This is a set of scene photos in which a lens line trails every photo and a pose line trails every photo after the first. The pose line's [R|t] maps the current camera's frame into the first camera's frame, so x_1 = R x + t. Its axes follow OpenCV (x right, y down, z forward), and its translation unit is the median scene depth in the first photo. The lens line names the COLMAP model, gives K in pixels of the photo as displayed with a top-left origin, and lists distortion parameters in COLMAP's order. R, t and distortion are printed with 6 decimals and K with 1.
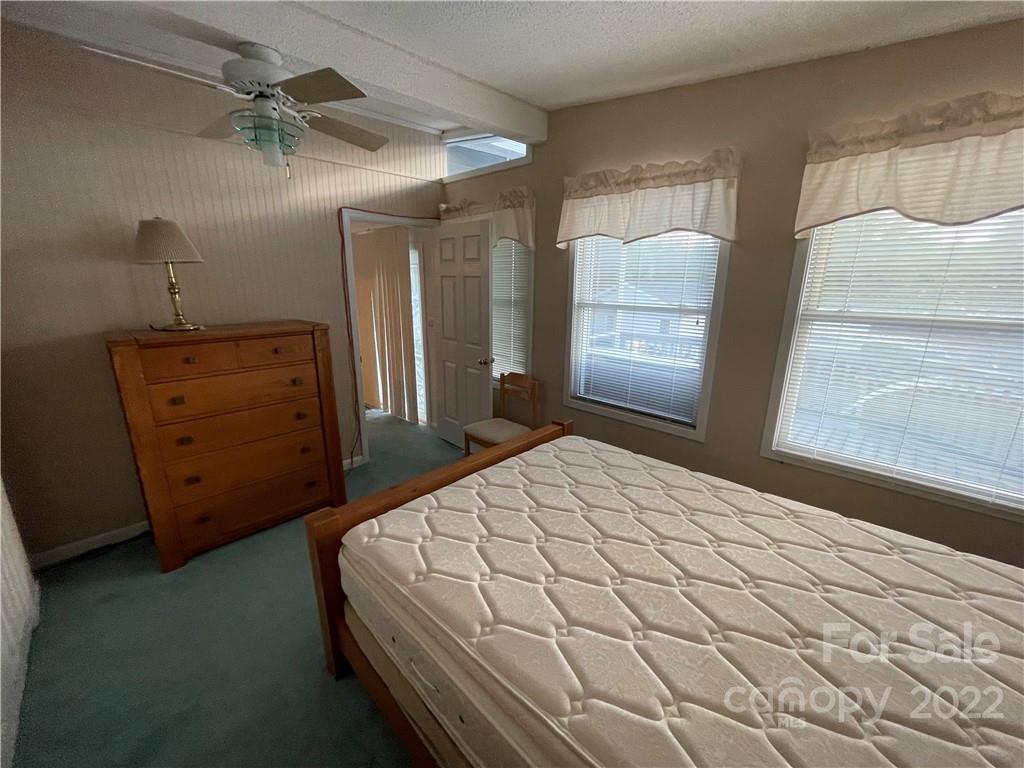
lens RADIAL K [[414.7, 0, 512.2], [0, 414.7, 384.1], [0, 0, 1]] dist [-0.001530, 0.001378]
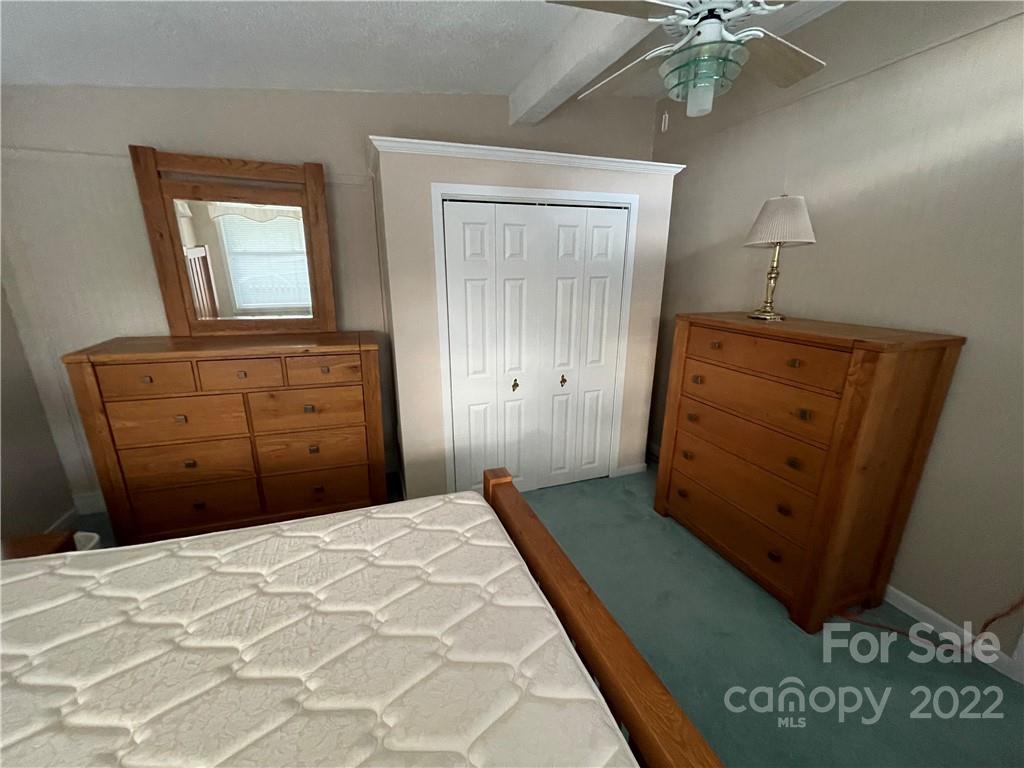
lens RADIAL K [[414.7, 0, 508.2], [0, 414.7, 384.0], [0, 0, 1]] dist [-0.001530, 0.001378]
pose [[-0.434777, 0.242351, -0.867315, 0.293383], [-0.225377, 0.903175, 0.365351, -0.210784], [0.871880, 0.354319, -0.338060, 0.880540]]
